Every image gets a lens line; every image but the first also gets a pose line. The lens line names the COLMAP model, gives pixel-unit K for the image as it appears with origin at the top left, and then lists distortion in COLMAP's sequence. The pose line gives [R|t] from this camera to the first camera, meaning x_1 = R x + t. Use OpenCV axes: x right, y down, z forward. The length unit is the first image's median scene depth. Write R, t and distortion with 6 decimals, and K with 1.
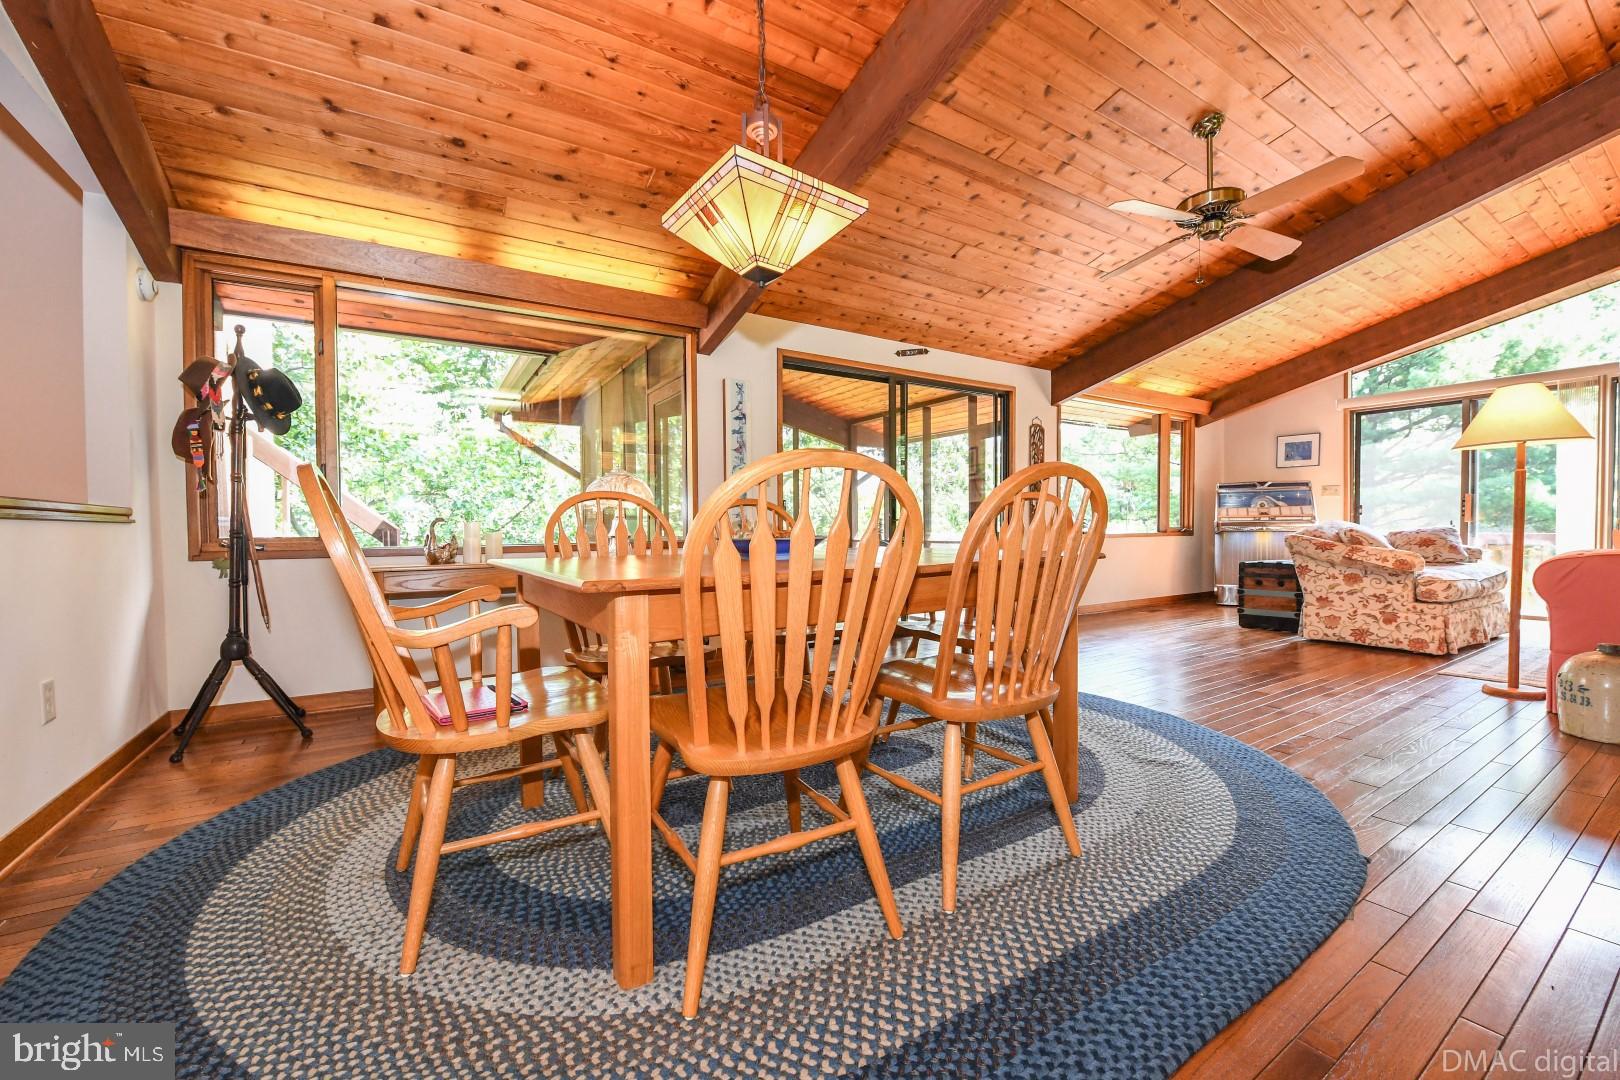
lens RADIAL K [[638.2, 0, 813.1], [0, 638.2, 544.1], [0, 0, 1]] dist [-0.017932, -0.000754]
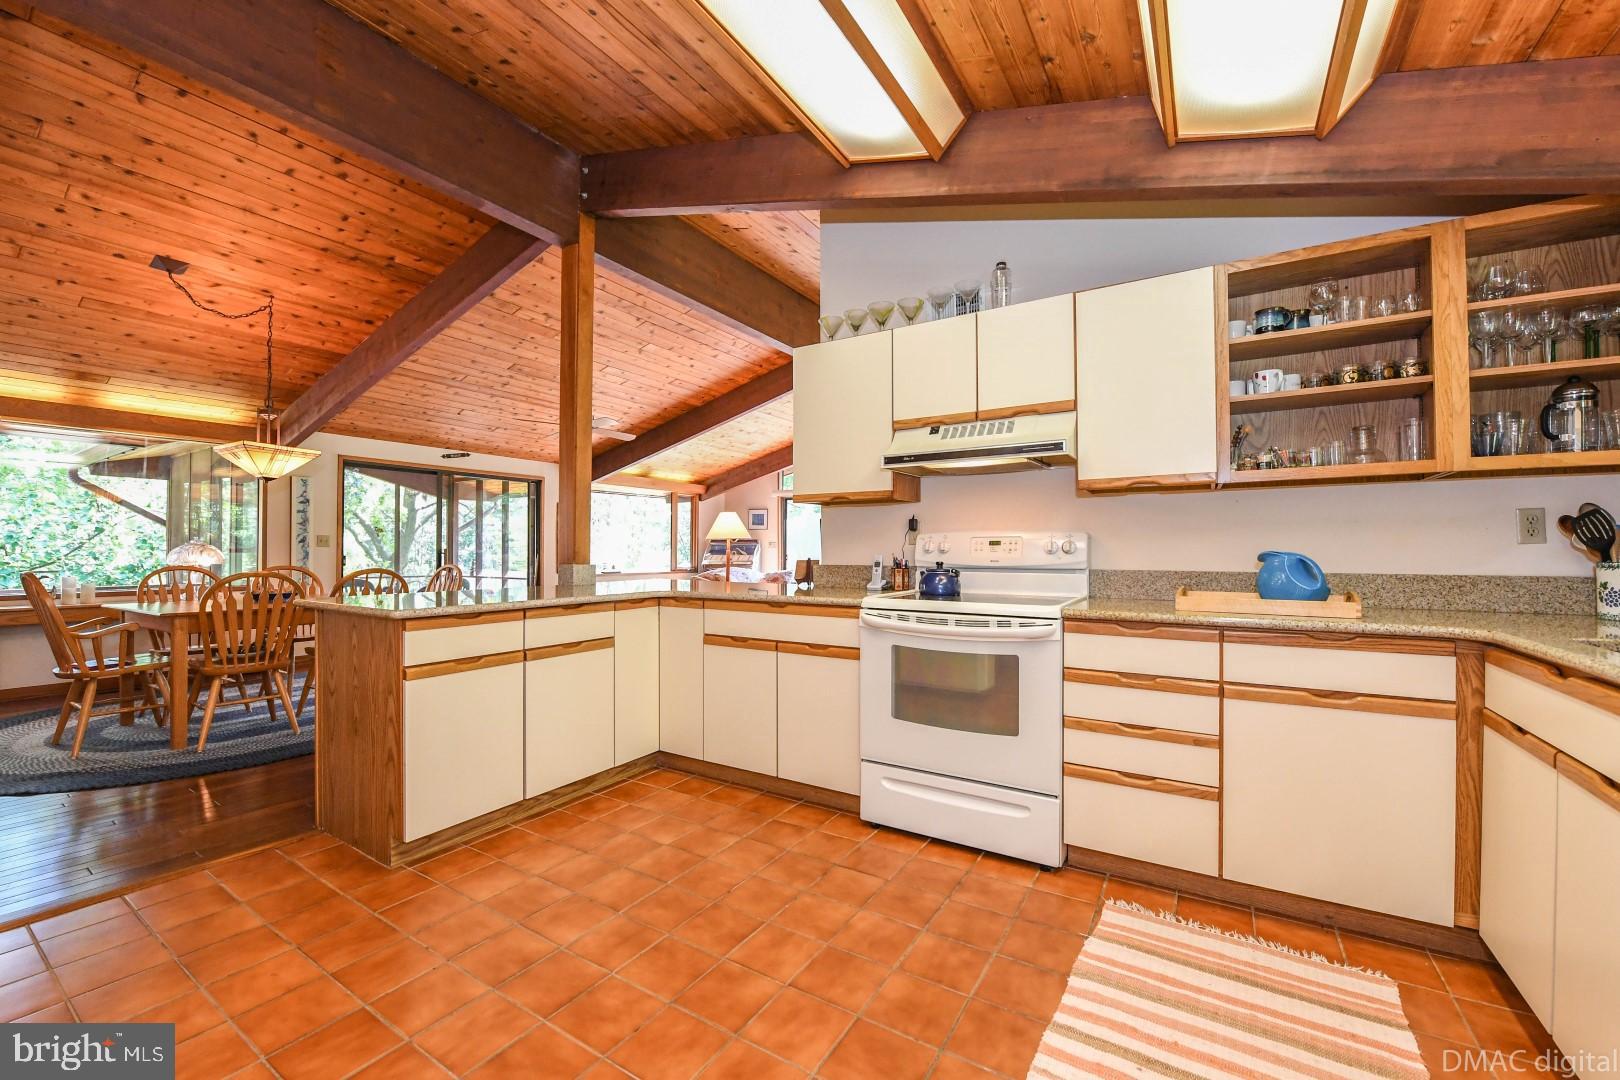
lens RADIAL K [[638.2, 0, 809.3], [0, 638.2, 546.5], [0, 0, 1]] dist [-0.017932, -0.000754]
pose [[0.901944, 0.015052, 0.431591, 0.202589], [-0.001925, 0.999523, -0.030837, -0.031567], [-0.431850, 0.026982, 0.901542, -0.539904]]
